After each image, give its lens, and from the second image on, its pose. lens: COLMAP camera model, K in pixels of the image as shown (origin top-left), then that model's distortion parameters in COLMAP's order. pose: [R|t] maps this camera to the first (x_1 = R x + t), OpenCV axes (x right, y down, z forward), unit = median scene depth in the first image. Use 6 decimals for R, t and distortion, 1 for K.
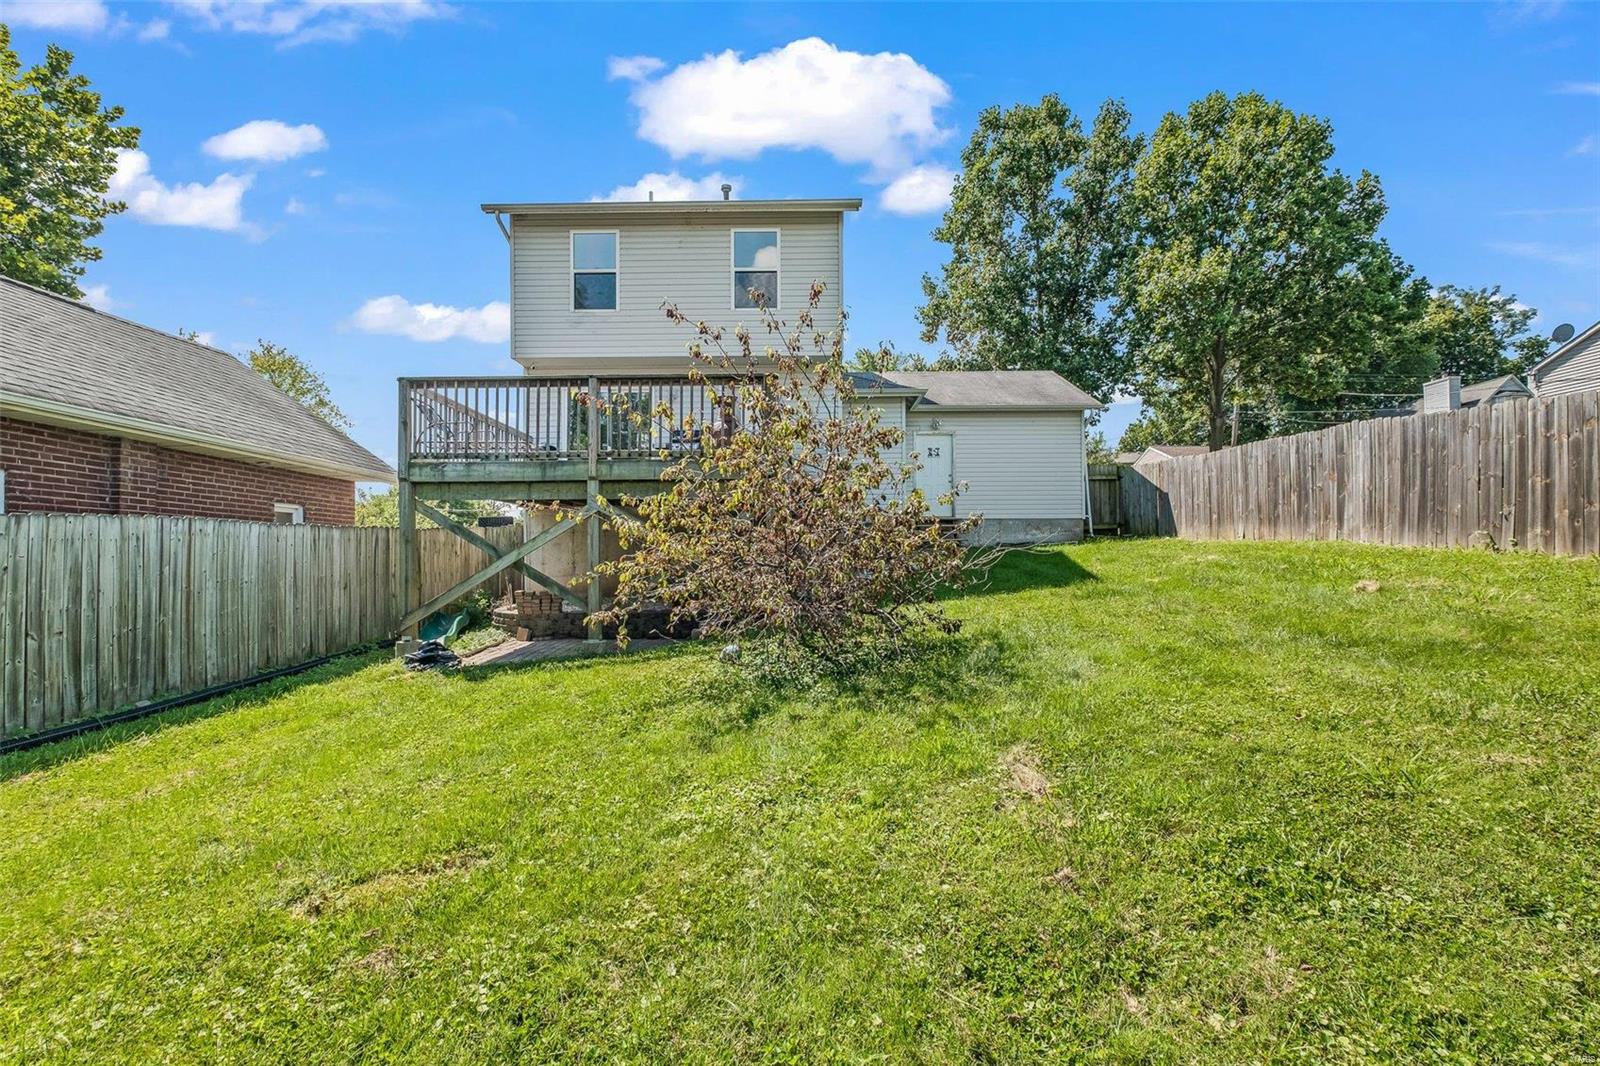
lens RADIAL K [[716.6, 0, 793.6], [0, 716.6, 553.7], [0, 0, 1]] dist [-0.001636, -0.000836]
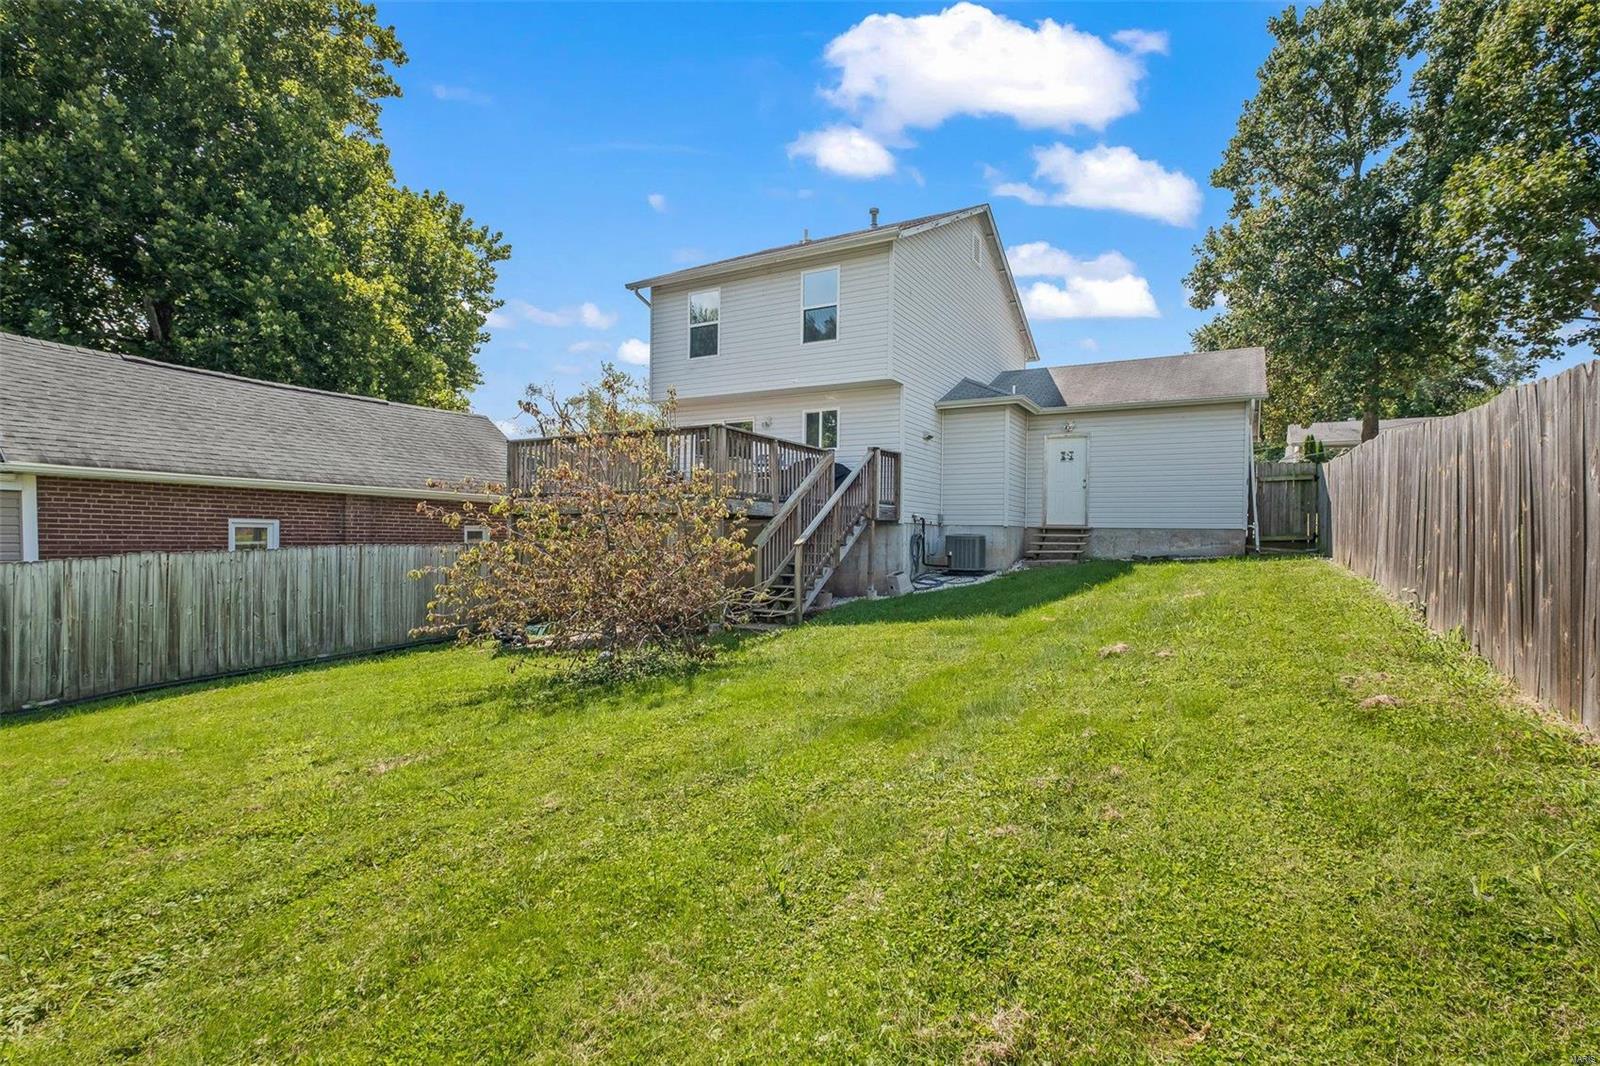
lens RADIAL K [[716.6, 0, 793.6], [0, 716.6, 553.7], [0, 0, 1]] dist [-0.001636, -0.000836]
pose [[0.882268, 0.024749, -0.470097, 0.526900], [-0.013145, 0.999523, 0.027951, -0.058146], [0.470564, -0.018481, 0.882172, 0.008911]]
